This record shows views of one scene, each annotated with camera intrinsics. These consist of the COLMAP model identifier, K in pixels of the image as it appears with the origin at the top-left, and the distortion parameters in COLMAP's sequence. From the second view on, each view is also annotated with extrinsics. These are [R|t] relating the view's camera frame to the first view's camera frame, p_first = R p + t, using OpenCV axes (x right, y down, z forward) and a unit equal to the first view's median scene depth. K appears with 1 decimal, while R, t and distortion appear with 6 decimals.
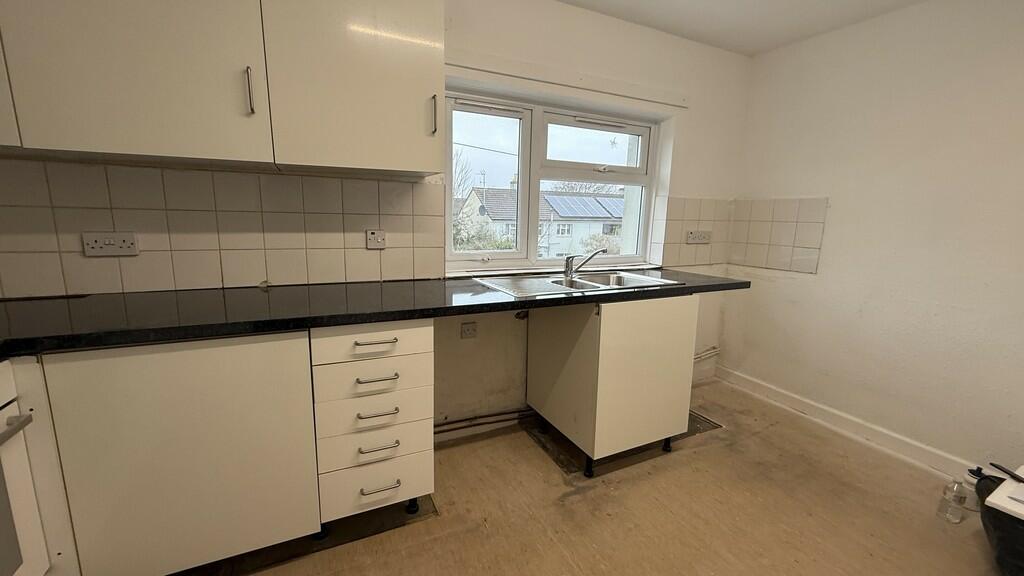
lens RADIAL K [[410.6, 0, 512.0], [0, 410.6, 288.0], [0, 0, 1]] dist [-0.001625, -0.000111]
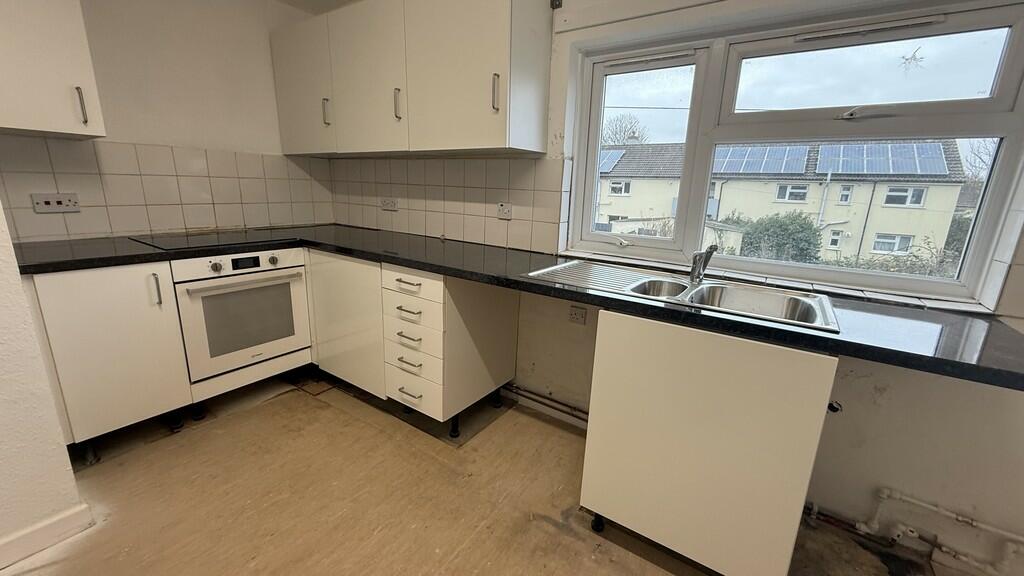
lens RADIAL K [[410.6, 0, 512.0], [0, 410.6, 288.0], [0, 0, 1]] dist [-0.001625, -0.000111]
pose [[0.486941, 0.204536, -0.849149, 0.732543], [-0.179324, 0.974895, 0.131992, -0.065328], [0.854828, 0.088001, 0.511395, 0.461988]]
